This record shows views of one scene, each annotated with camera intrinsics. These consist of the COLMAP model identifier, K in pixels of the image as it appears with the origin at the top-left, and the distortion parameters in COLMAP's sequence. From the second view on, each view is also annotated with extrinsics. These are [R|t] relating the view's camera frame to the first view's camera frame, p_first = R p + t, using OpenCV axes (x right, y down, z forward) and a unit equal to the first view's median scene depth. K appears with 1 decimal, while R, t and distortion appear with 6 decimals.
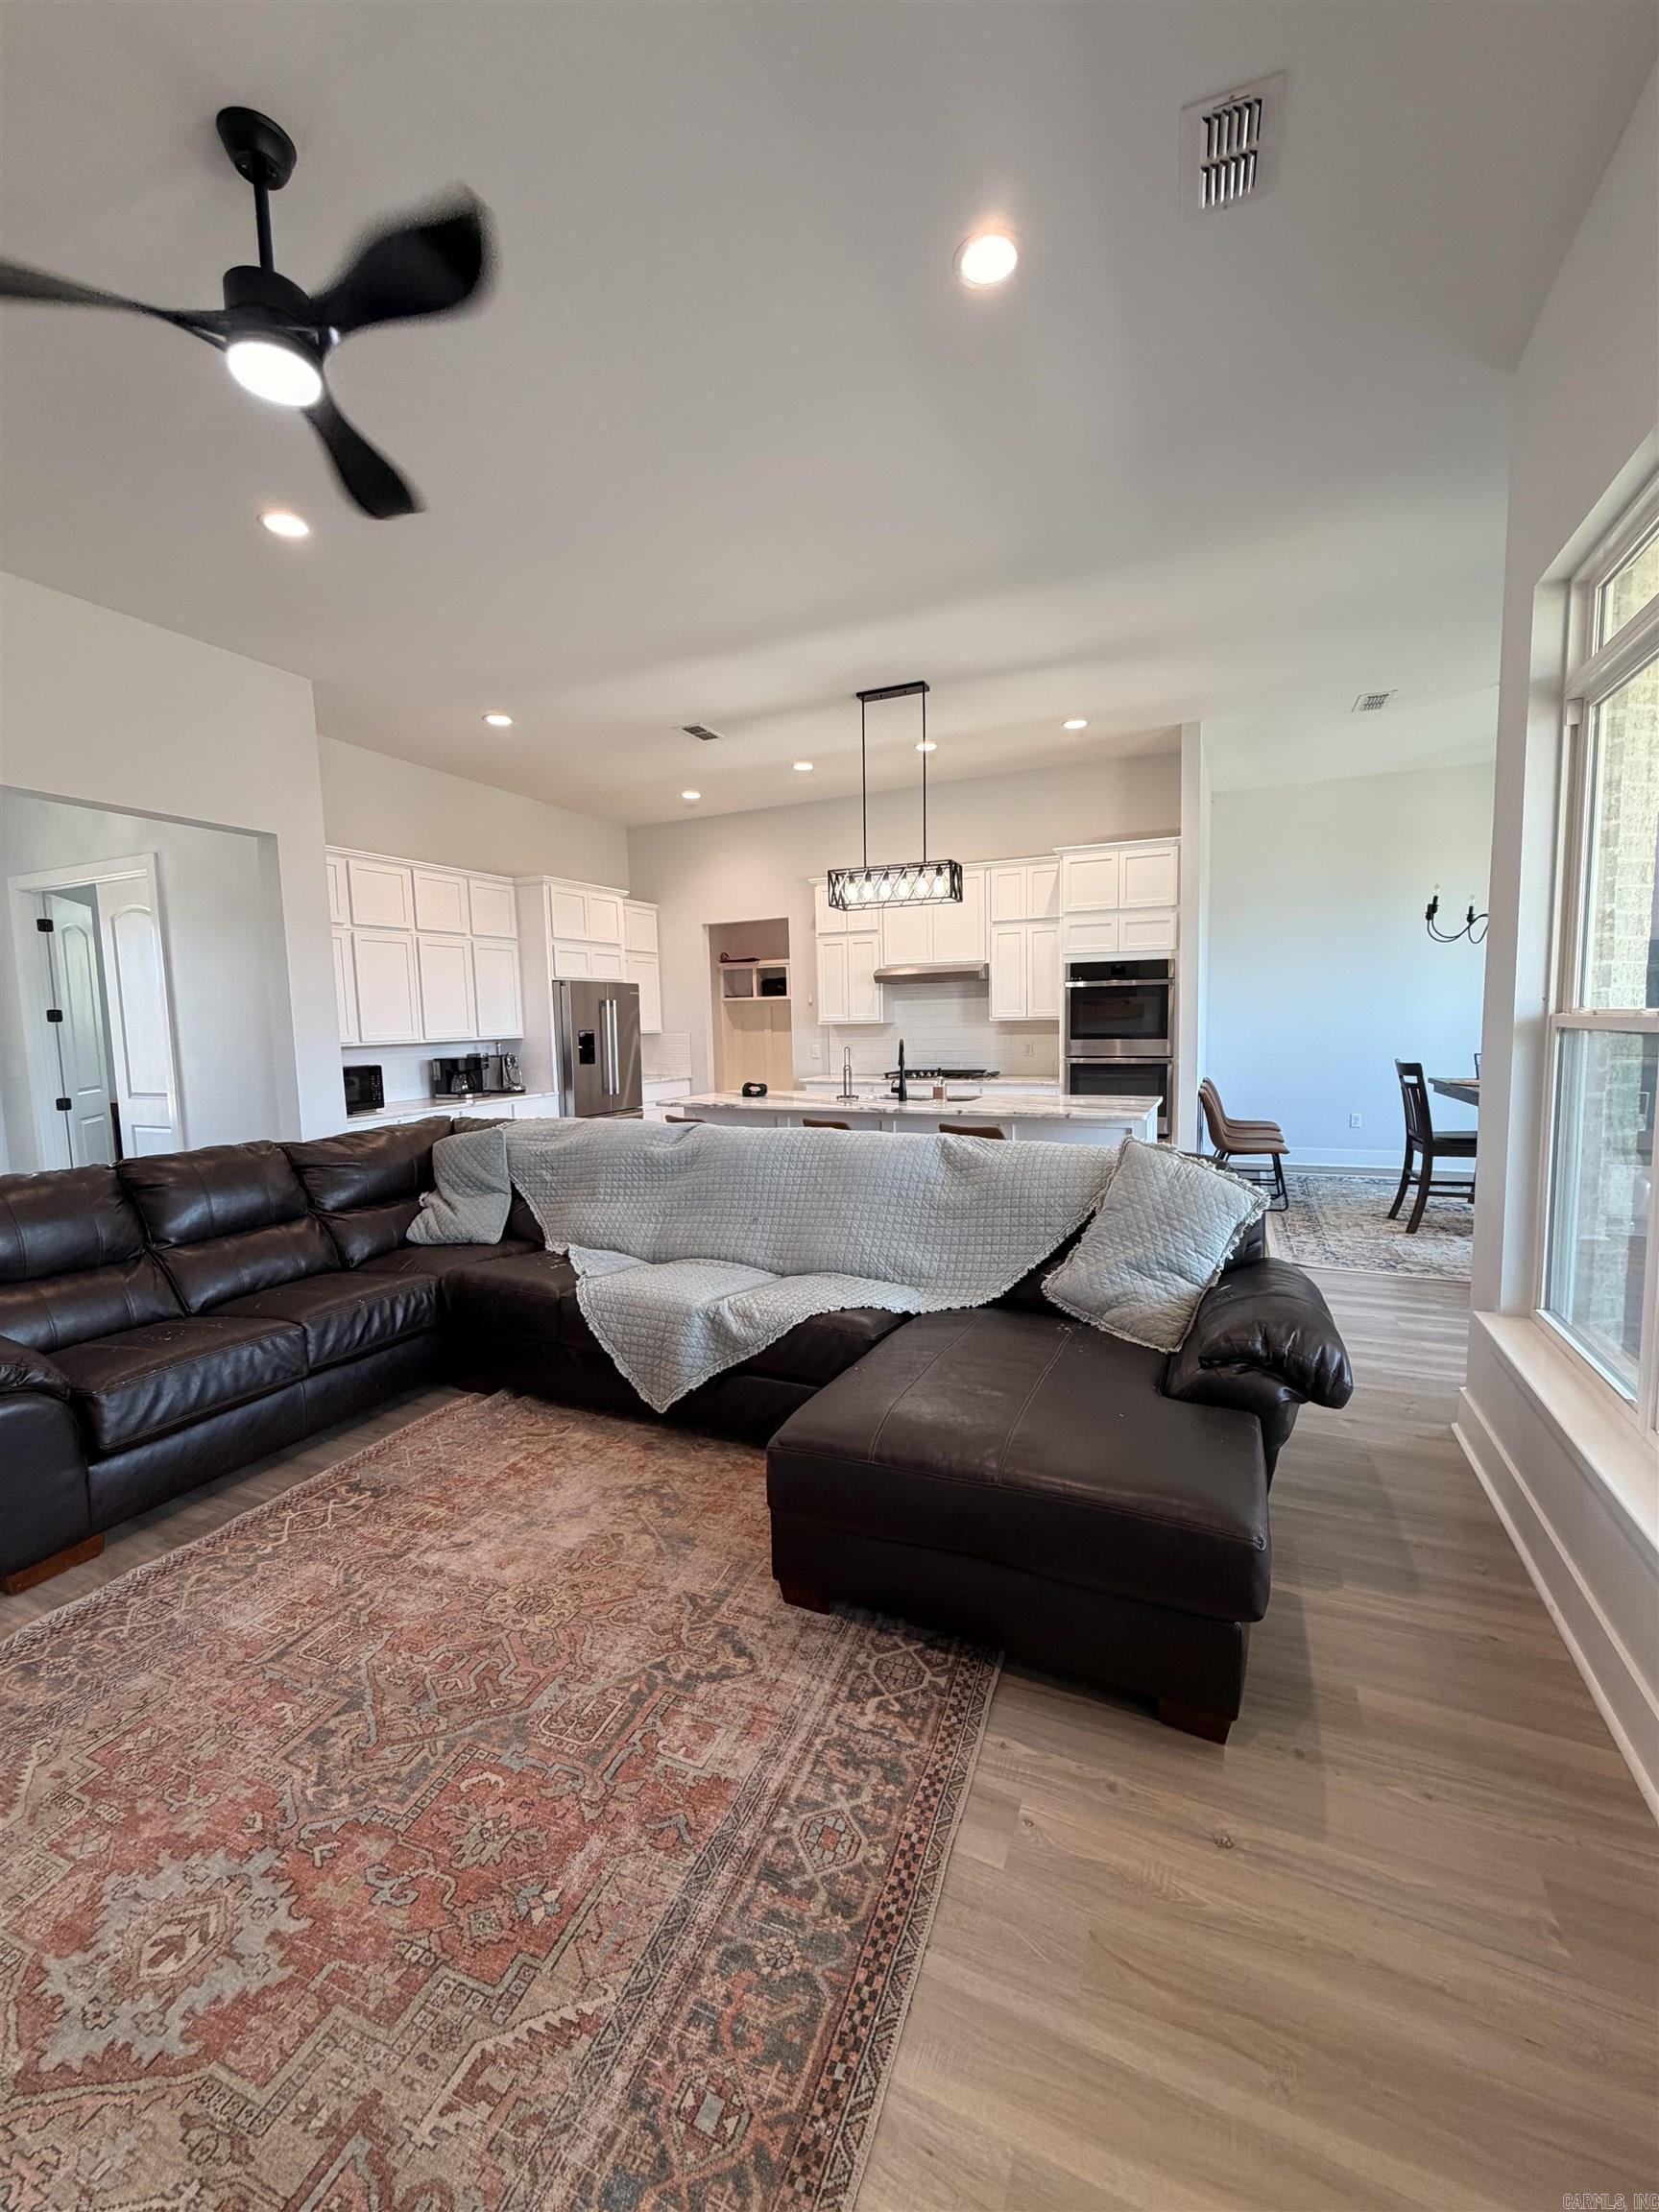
lens RADIAL K [[882.0, 0, 831.0], [0, 882.0, 1094.8], [0, 0, 1]] dist [-0.001920, 0.000540]
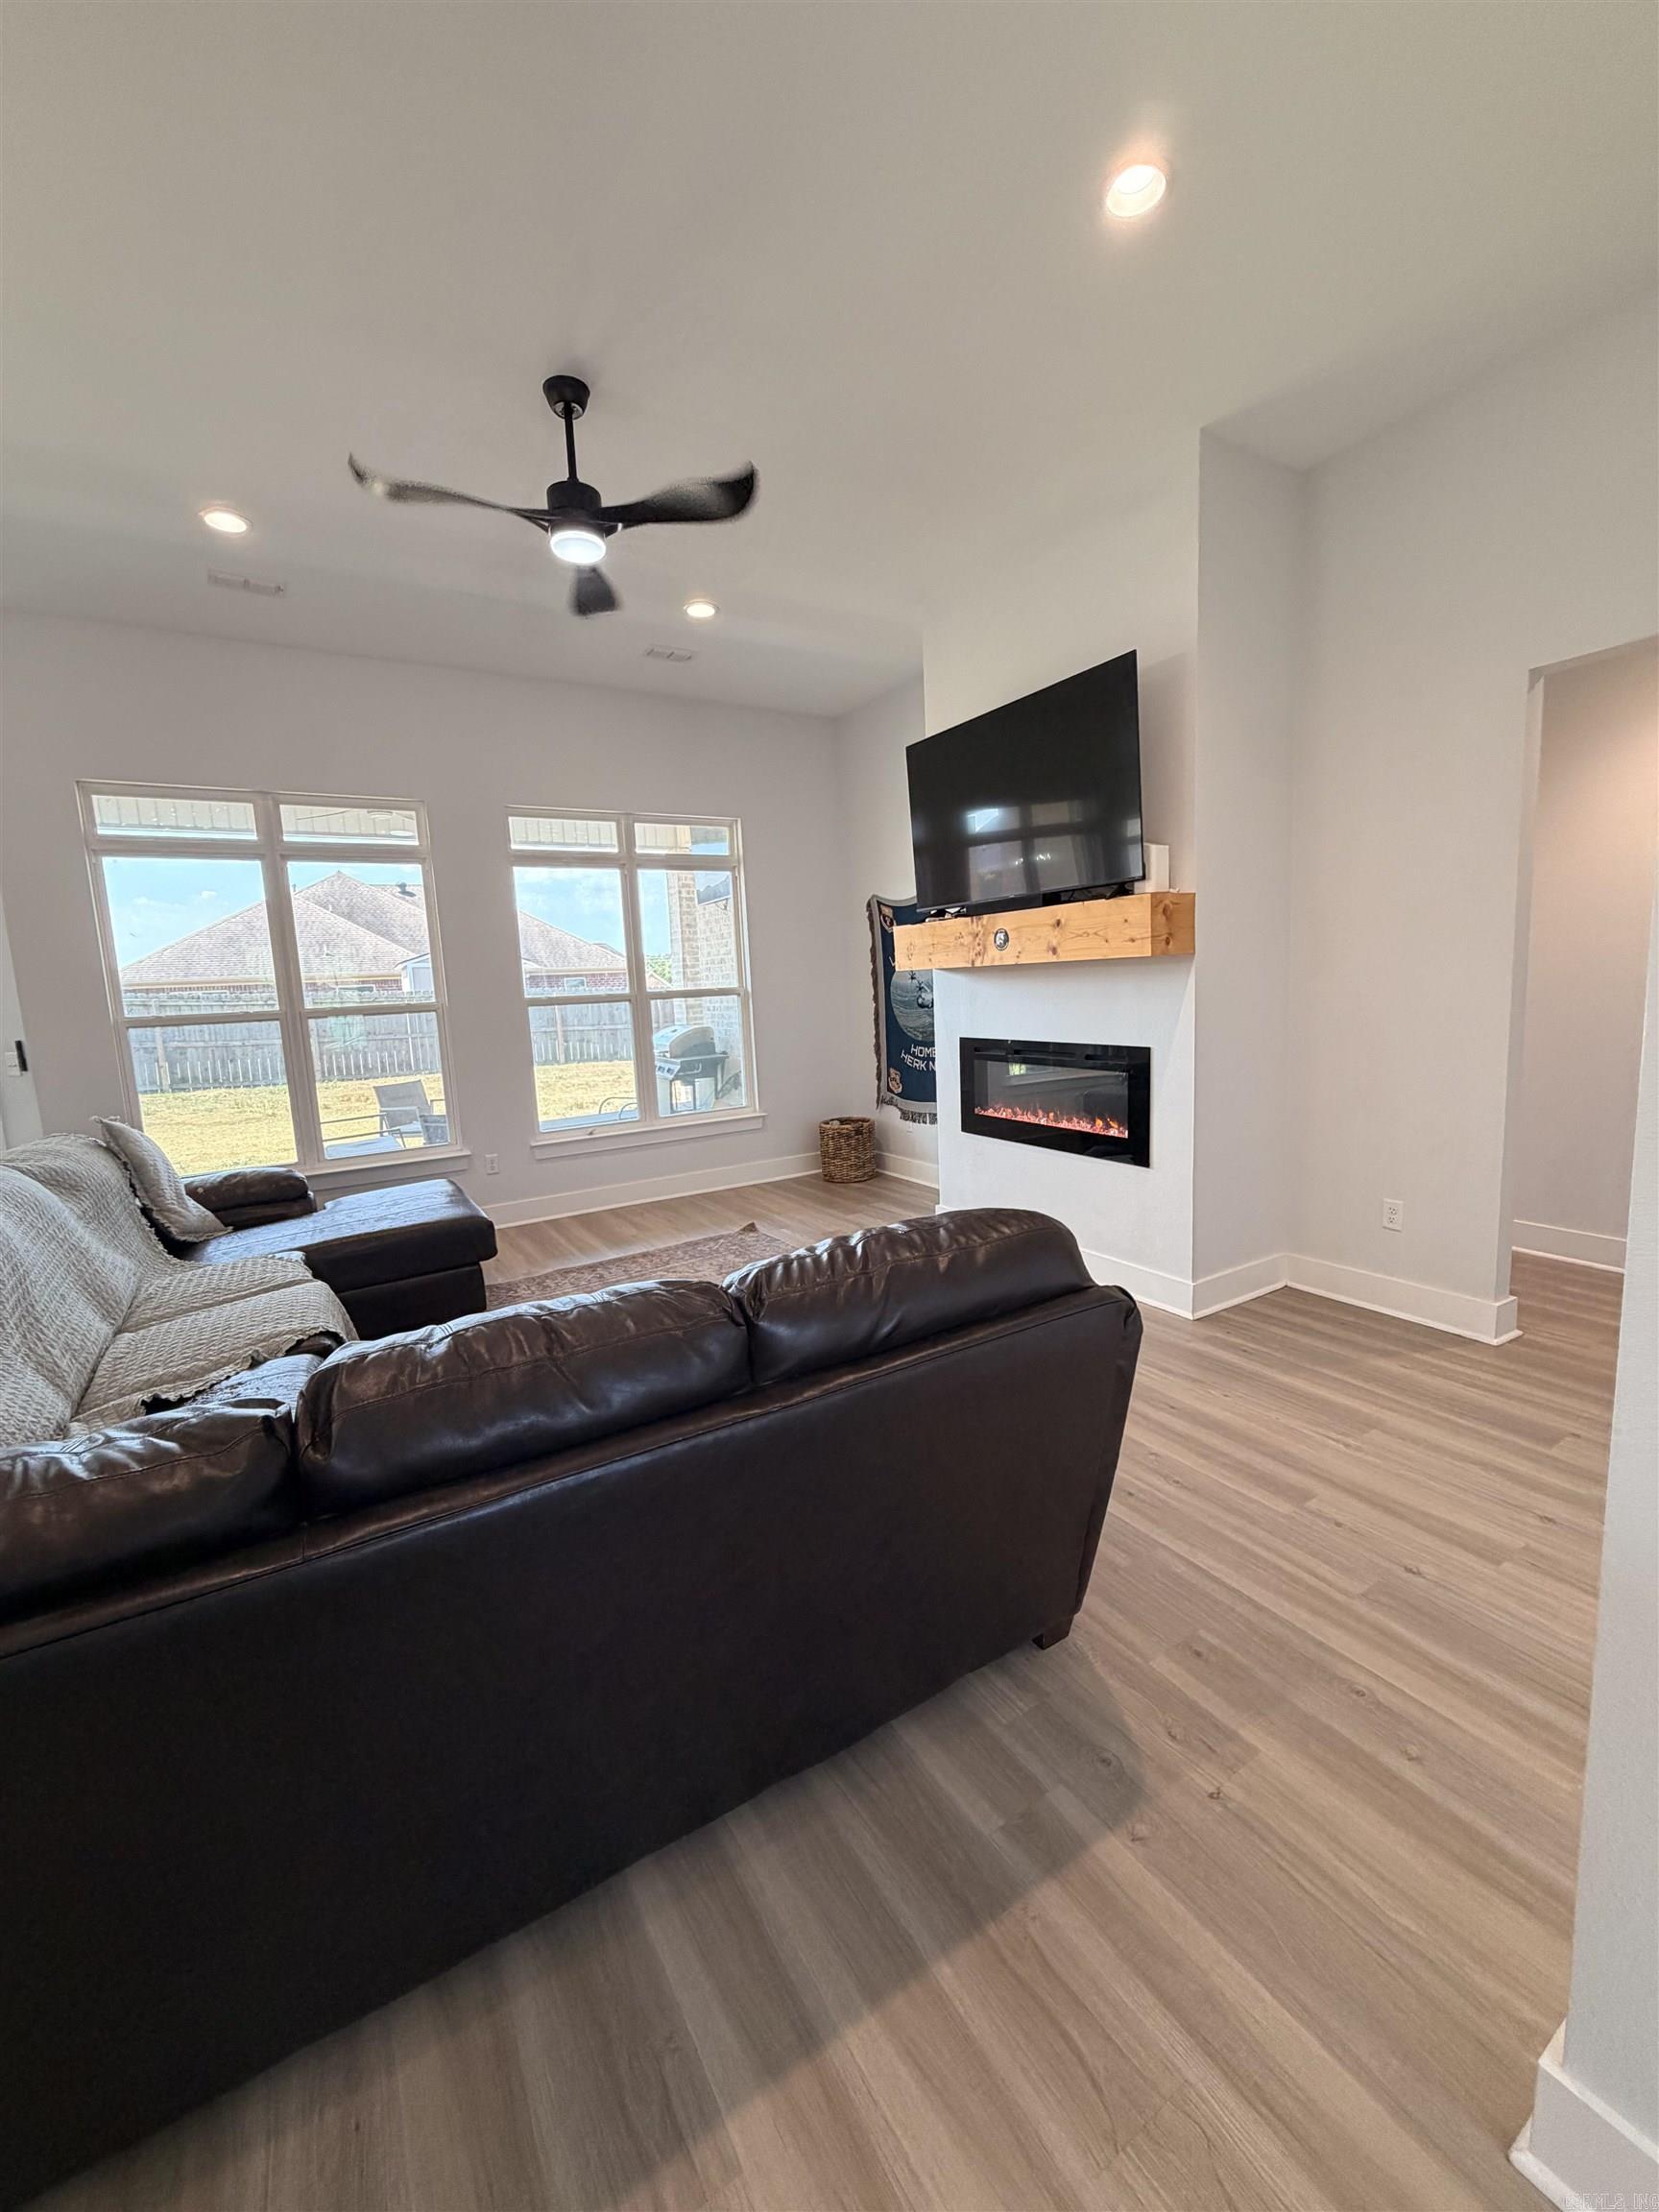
lens RADIAL K [[882.0, 0, 831.0], [0, 882.0, 1094.8], [0, 0, 1]] dist [-0.001920, 0.000540]
pose [[-0.823581, -0.011186, 0.567089, -1.312729], [0.117085, 0.974919, 0.189273, -0.106548], [-0.554983, 0.222279, -0.801615, 1.545946]]
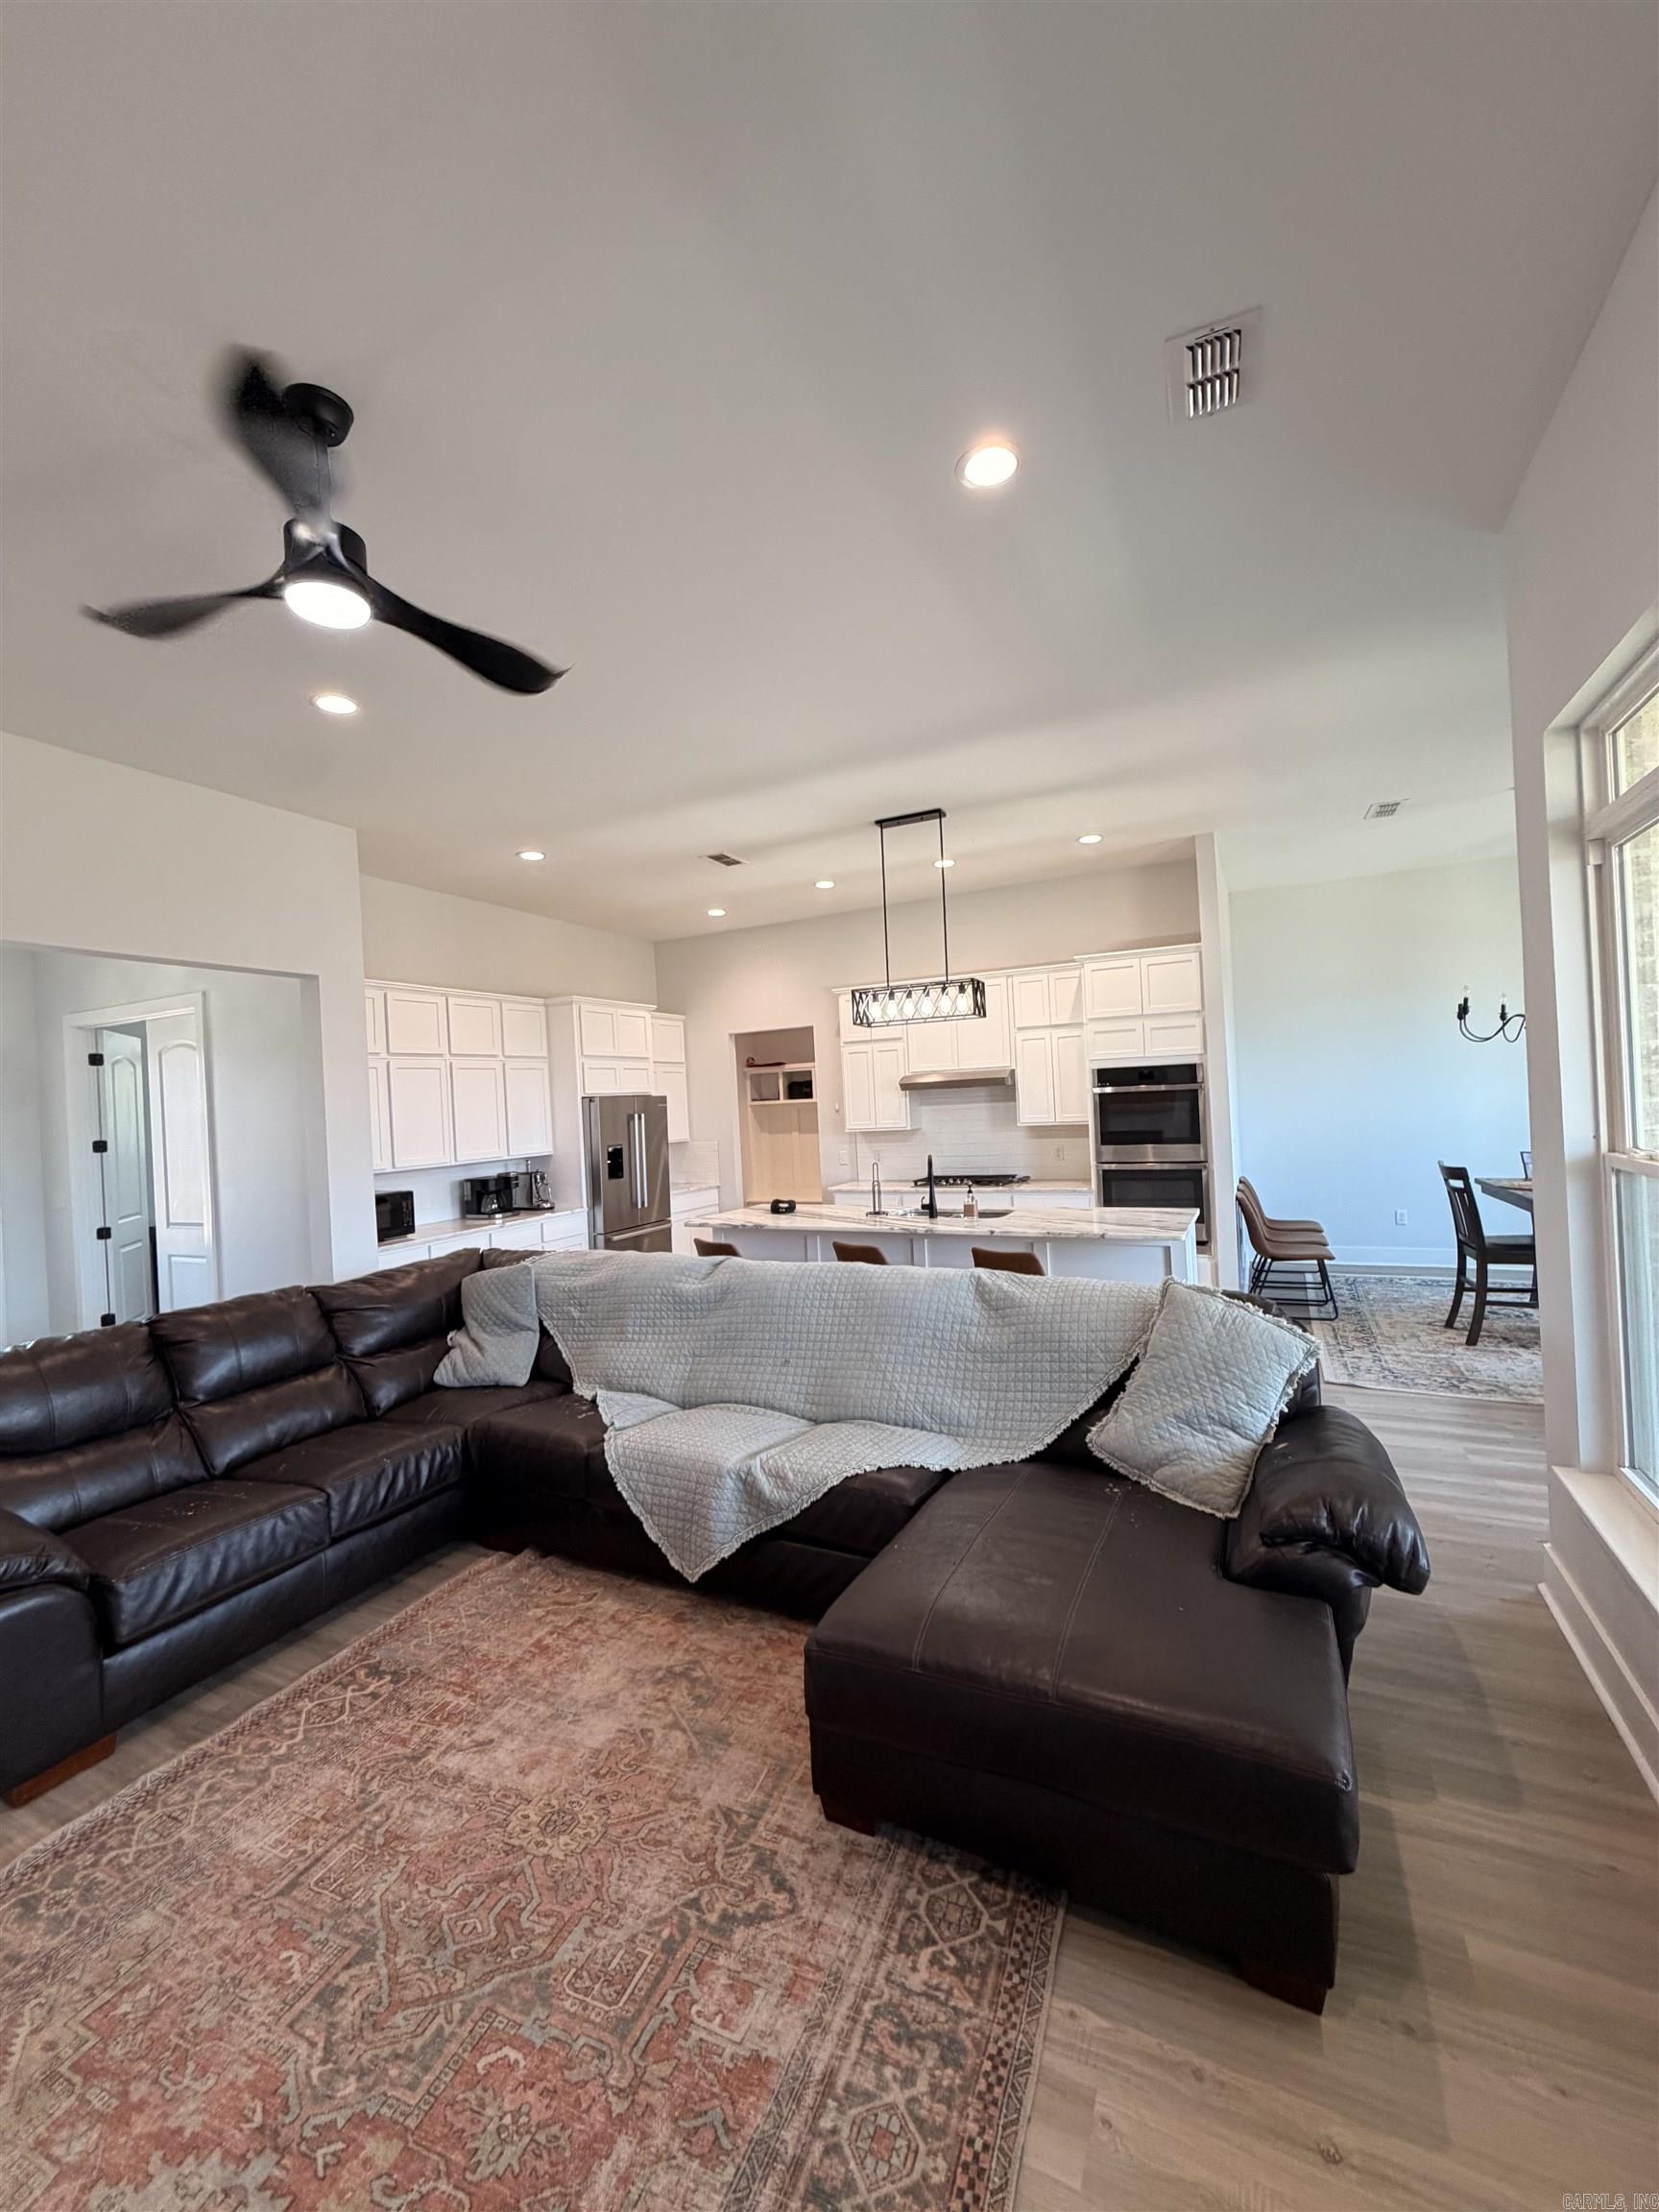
lens RADIAL K [[882.0, 0, 831.0], [0, 882.0, 1094.8], [0, 0, 1]] dist [-0.001920, 0.000540]
pose [[0.999245, -0.025349, -0.029440, -0.000689], [0.022444, 0.995213, -0.095113, -0.075645], [0.031710, 0.094381, 0.995031, 0.004310]]
